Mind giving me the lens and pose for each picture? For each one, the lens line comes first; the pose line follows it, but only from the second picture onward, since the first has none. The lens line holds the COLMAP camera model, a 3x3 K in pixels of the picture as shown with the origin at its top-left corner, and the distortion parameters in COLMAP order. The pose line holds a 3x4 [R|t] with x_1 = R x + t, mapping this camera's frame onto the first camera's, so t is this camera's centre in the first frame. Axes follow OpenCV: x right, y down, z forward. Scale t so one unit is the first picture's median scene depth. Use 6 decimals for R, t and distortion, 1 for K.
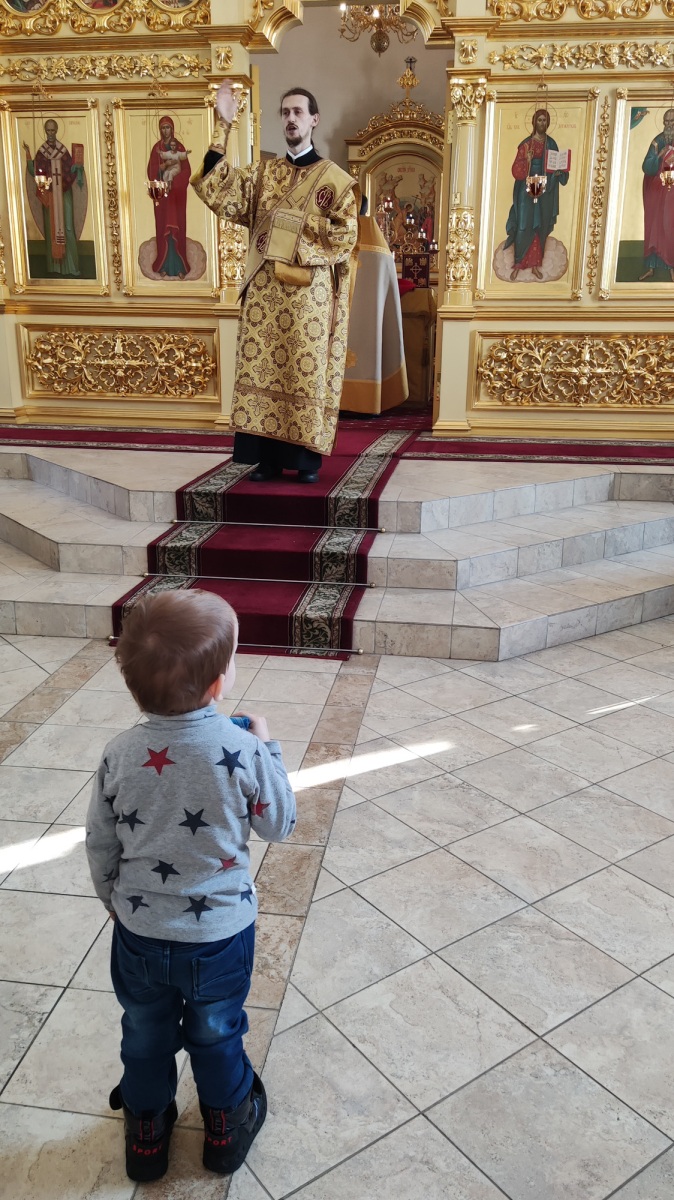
lens RADIAL K [[967.7, 0, 335.2], [0, 967.7, 602.4], [0, 0, 1]] dist [0.084416, -0.130447]
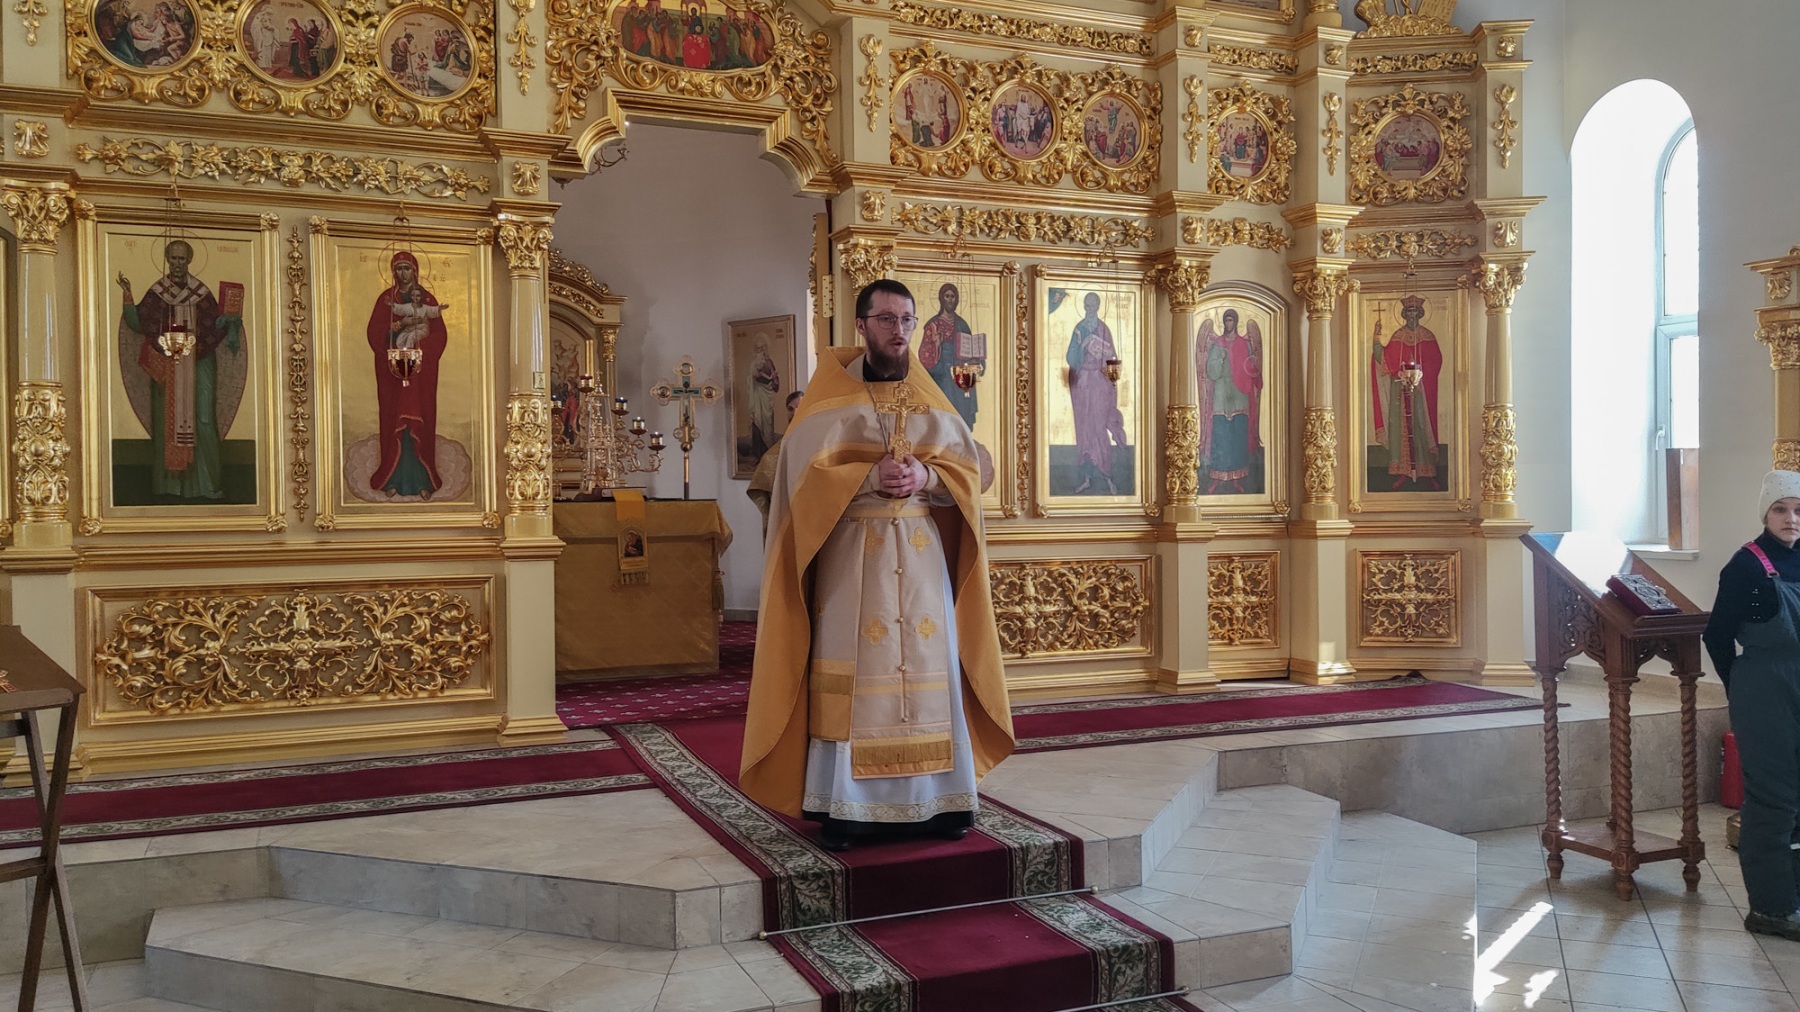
lens RADIAL K [[1341.3, 0, 878.2], [0, 1341.3, 520.7], [0, 0, 1]] dist [0.058799, -0.053004]
pose [[0.858969, -0.027710, 0.511278, -0.360856], [0.168931, 0.957960, -0.231894, -0.088508], [-0.483358, 0.285560, 0.827539, 0.205128]]
